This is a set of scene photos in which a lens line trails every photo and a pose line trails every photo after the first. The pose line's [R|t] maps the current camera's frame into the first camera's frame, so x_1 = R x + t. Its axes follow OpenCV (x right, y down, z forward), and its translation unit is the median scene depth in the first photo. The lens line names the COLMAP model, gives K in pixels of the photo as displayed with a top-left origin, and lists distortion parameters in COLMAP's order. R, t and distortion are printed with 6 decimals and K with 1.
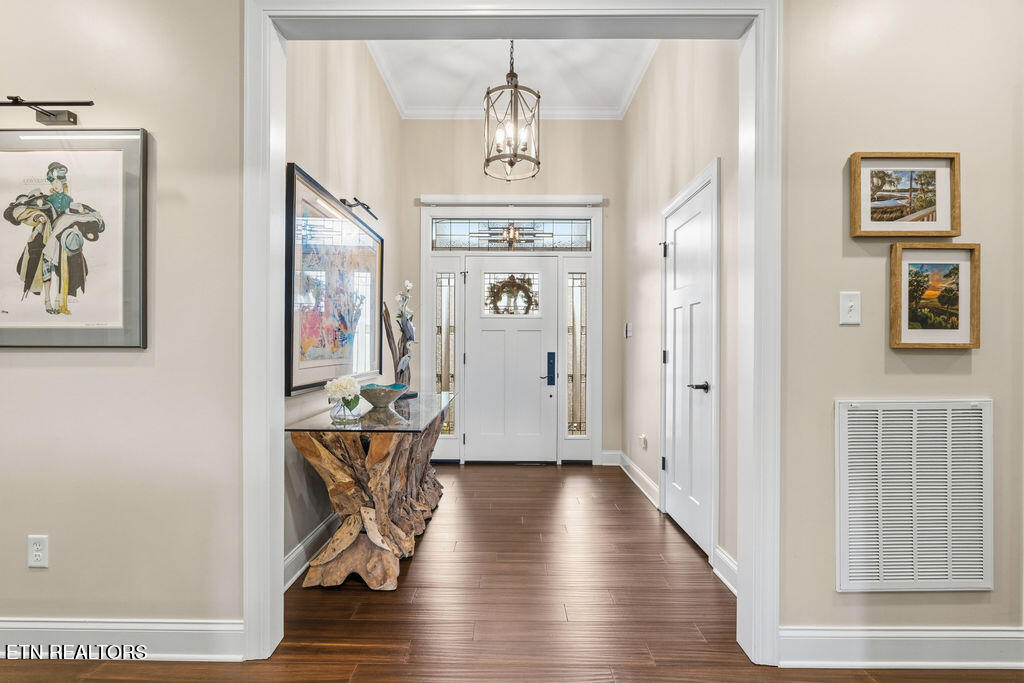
lens RADIAL K [[454.9, 0, 514.1], [0, 454.9, 342.4], [0, 0, 1]] dist [-0.001425, -0.000287]
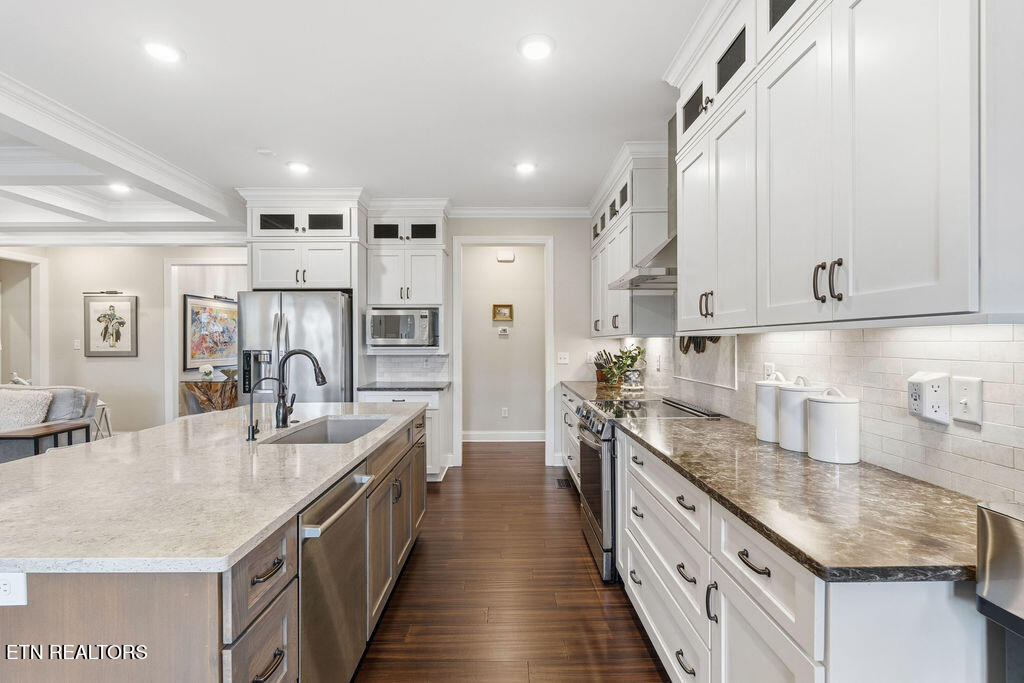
lens RADIAL K [[454.9, 0, 508.5], [0, 454.9, 342.7], [0, 0, 1]] dist [-0.001425, -0.000287]
pose [[0.999894, -0.014538, -0.000344, 2.125763], [0.014539, 0.999894, 0.001184, -0.056921], [0.000327, -0.001189, 0.999999, -2.590169]]
